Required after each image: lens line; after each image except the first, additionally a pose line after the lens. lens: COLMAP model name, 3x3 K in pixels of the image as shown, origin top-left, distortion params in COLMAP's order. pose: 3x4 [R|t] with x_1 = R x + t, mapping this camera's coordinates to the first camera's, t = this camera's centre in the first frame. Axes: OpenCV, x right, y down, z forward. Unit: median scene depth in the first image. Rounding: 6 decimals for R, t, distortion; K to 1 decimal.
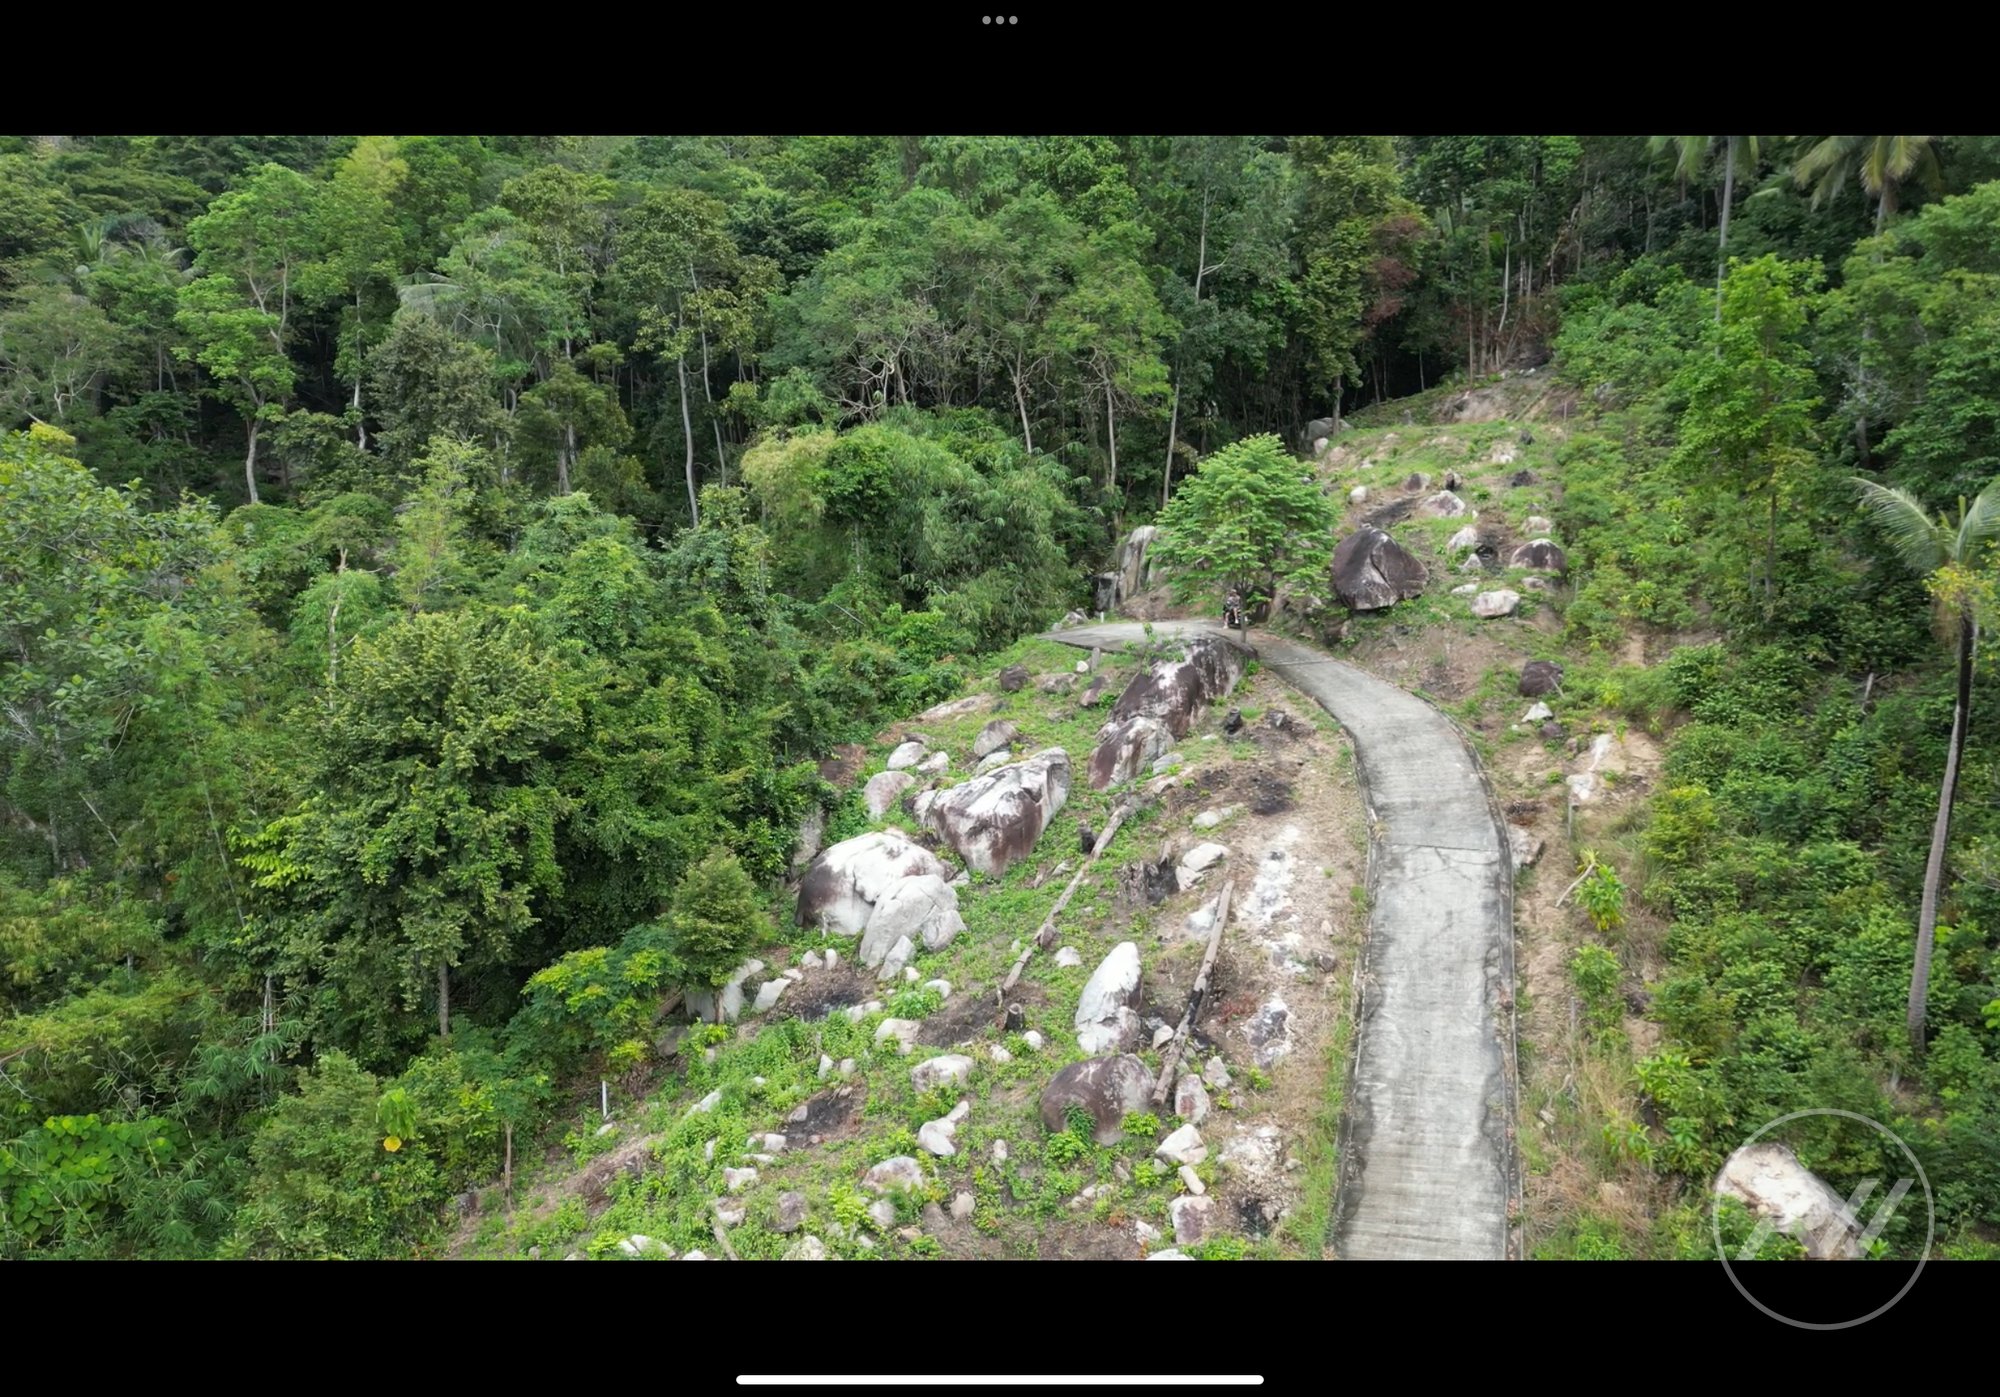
lens RADIAL K [[1460.9, 0, 985.2], [0, 1460.9, 703.1], [0, 0, 1]] dist [0.087811, -0.110416]
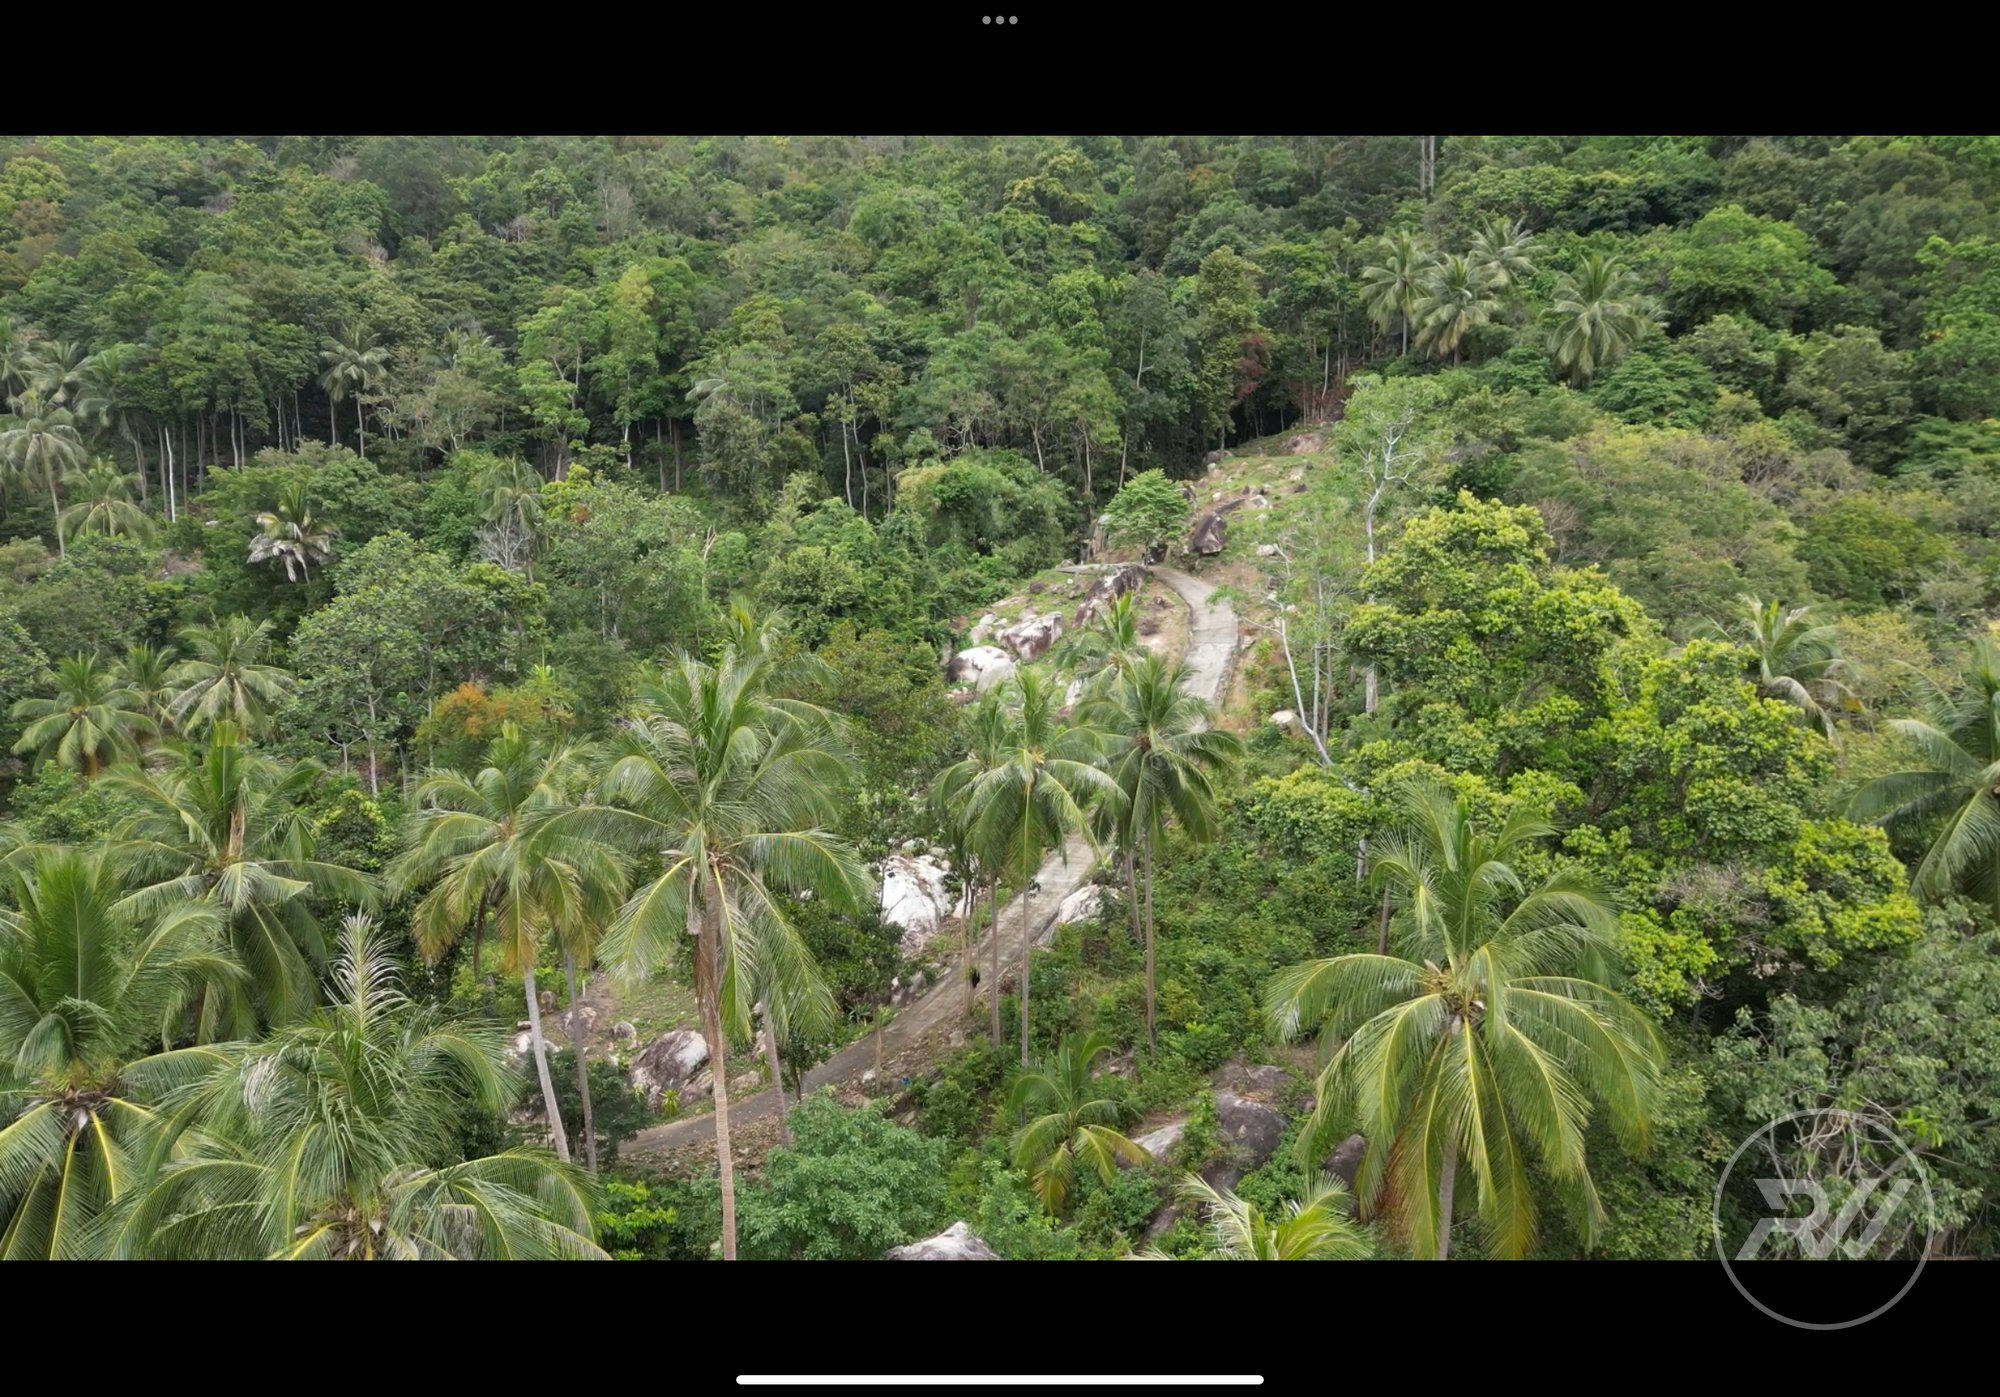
lens RADIAL K [[1460.9, 0, 985.2], [0, 1460.9, 703.1], [0, 0, 1]] dist [0.087811, -0.110416]
pose [[1.000000, 0.000077, -0.000260, -0.048498], [-0.000076, 0.999992, 0.004039, 0.126687], [0.000261, -0.004039, 0.999992, -0.971596]]
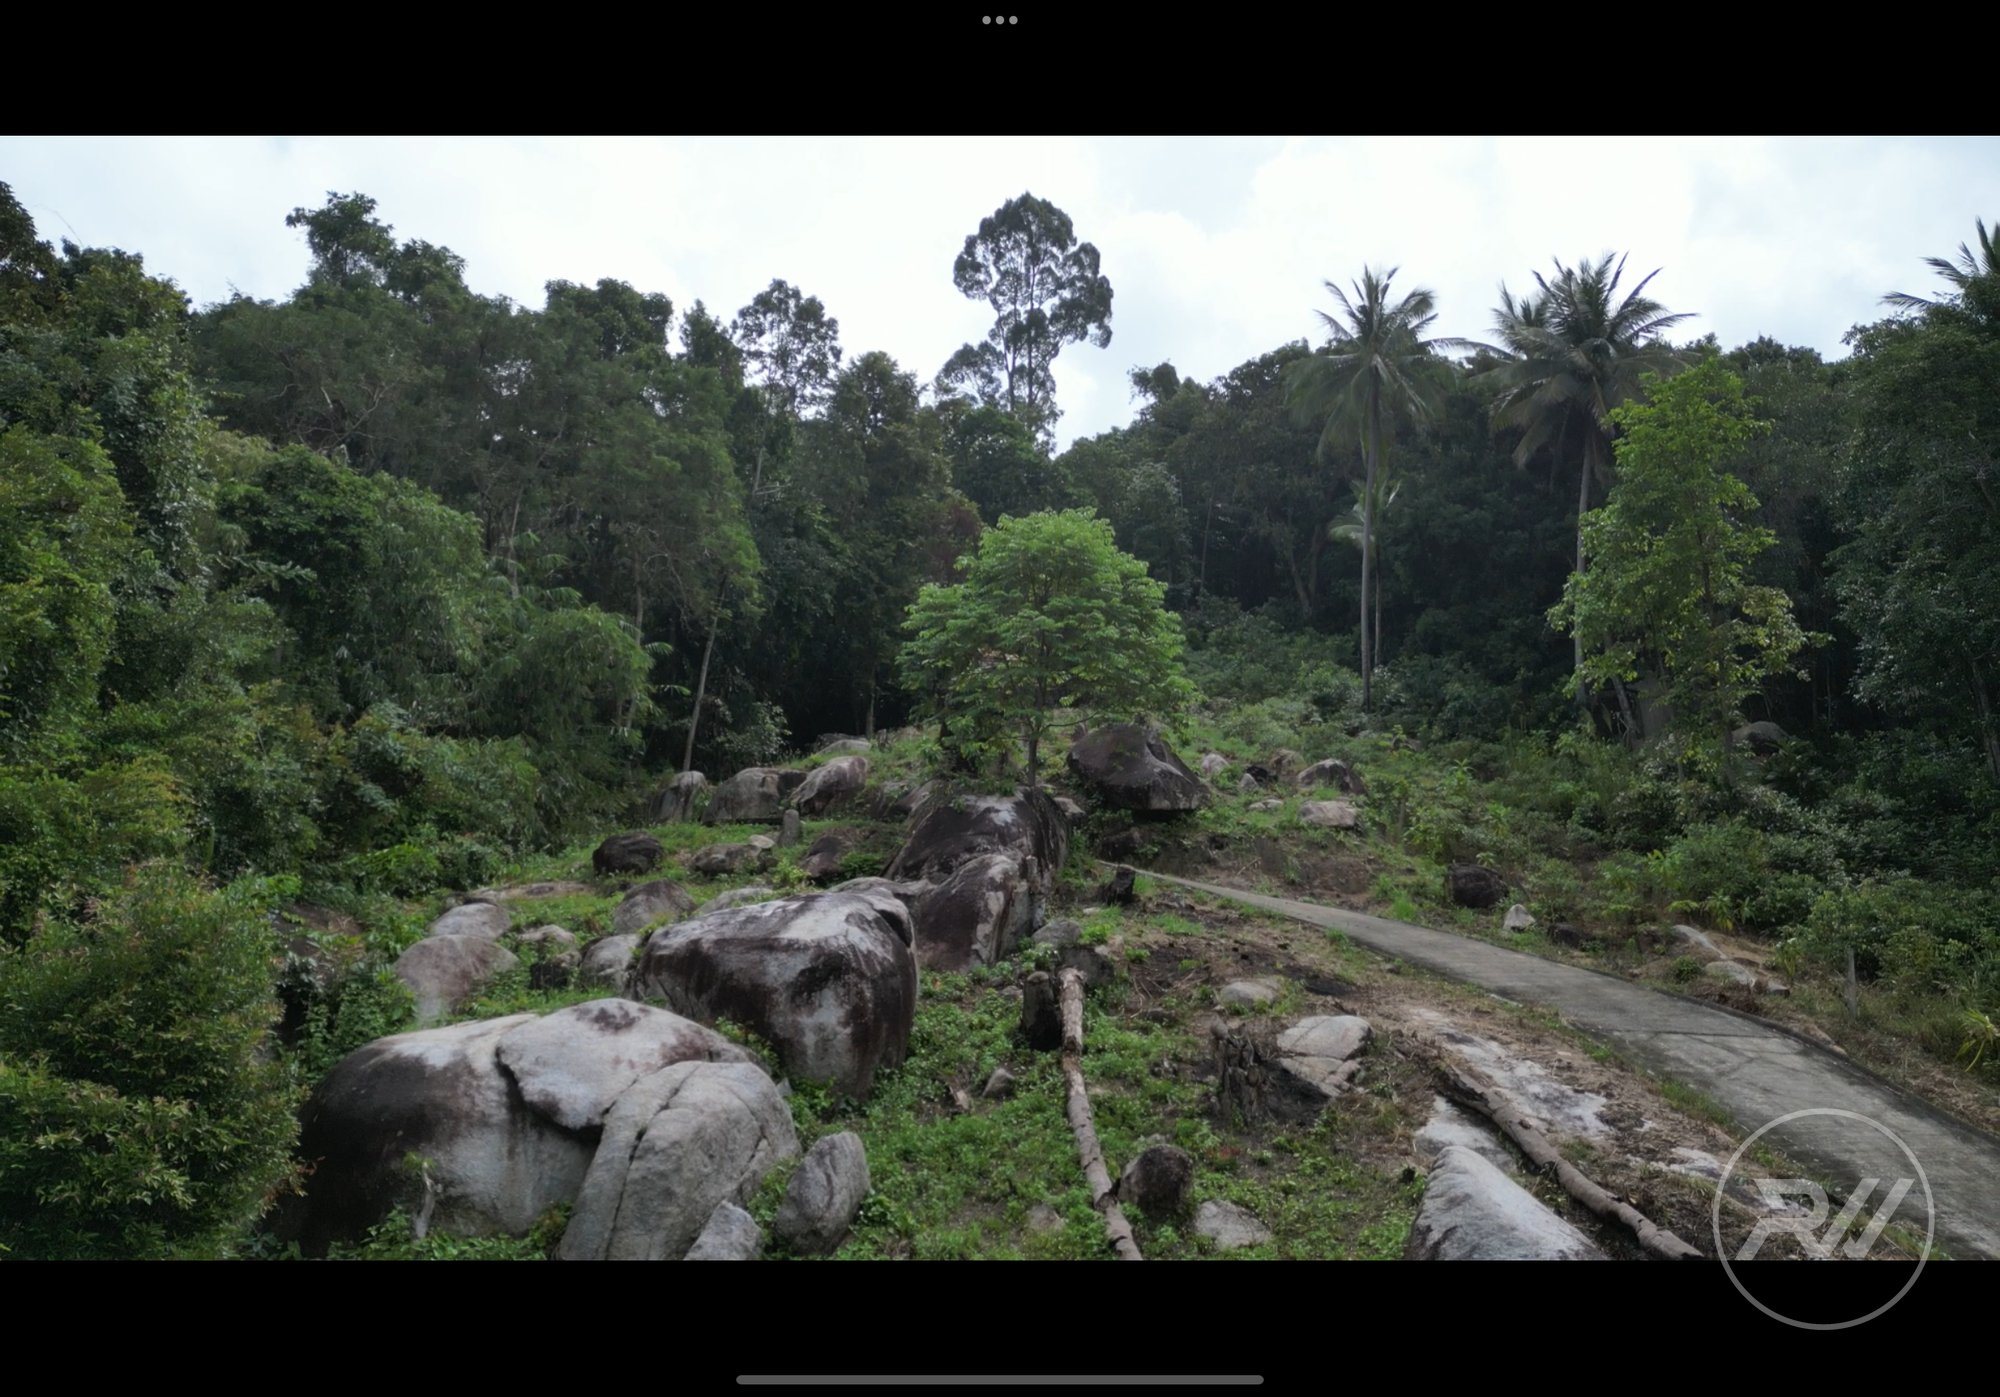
lens RADIAL K [[1460.9, 0, 985.2], [0, 1460.9, 703.1], [0, 0, 1]] dist [0.087811, -0.110416]
pose [[0.862005, 0.170263, 0.477449, -0.124927], [0.015237, 0.932772, -0.360146, 0.117728], [-0.506670, 0.317722, 0.801460, 0.446393]]
